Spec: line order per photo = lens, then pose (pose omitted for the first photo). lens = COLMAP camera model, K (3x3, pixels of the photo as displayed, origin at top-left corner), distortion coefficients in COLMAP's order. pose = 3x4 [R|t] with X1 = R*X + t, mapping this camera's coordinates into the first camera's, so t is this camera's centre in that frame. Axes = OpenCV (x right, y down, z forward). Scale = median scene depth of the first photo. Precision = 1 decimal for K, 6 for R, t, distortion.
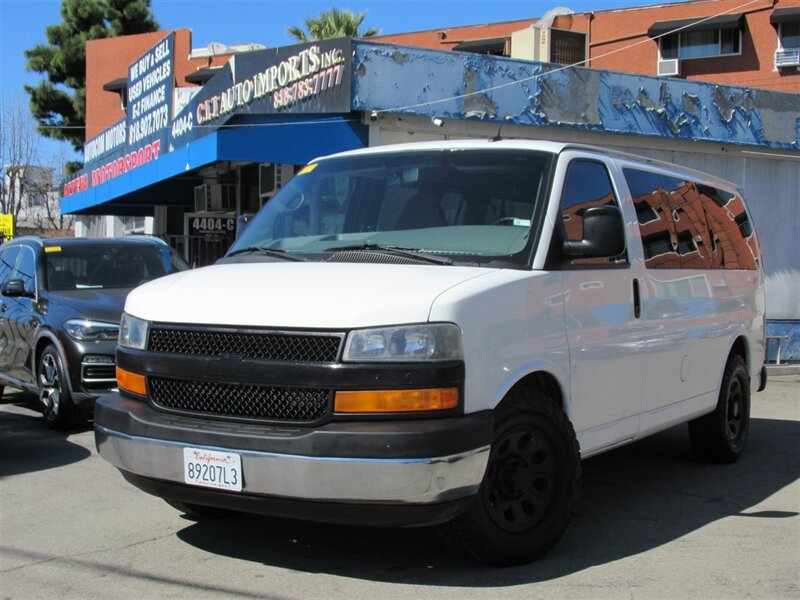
lens RADIAL K [[1133.0, 0, 400.0], [0, 1133.0, 300.0], [0, 0, 1]] dist [-0.015712, -0.046923]
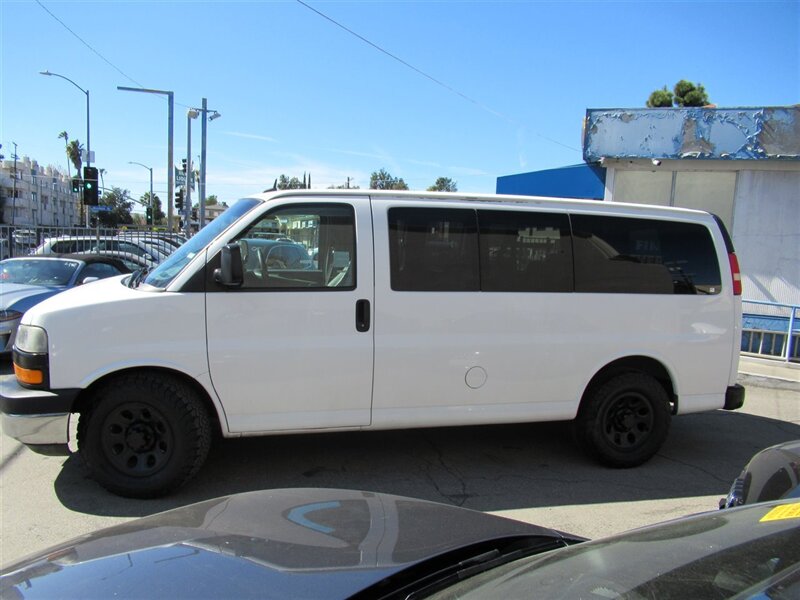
lens RADIAL K [[600.4, 0, 379.4], [0, 600.4, 301.1], [0, 0, 1]] dist [-0.008489, -0.004711]
pose [[0.721761, 0.091982, -0.686004, 0.299651], [-0.050543, 0.995488, 0.080301, -0.032389], [0.690295, -0.023285, 0.723153, 0.246954]]
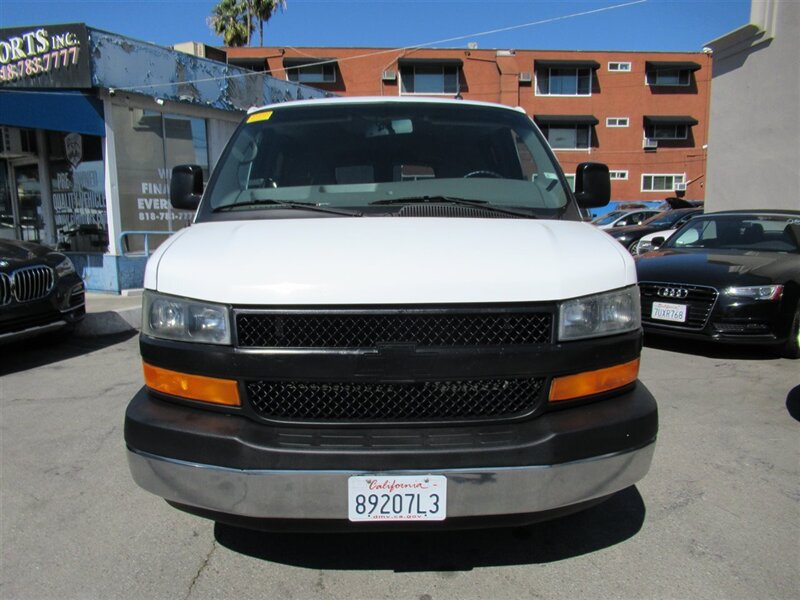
lens RADIAL K [[601.0, 0, 400.0], [0, 601.0, 300.0], [0, 0, 1]] dist [0.003112, -0.000905]
pose [[0.842715, -0.099465, 0.529092, -0.125424], [0.032253, 0.990347, 0.134806, -0.012605], [-0.537393, -0.096539, 0.837788, 0.232167]]
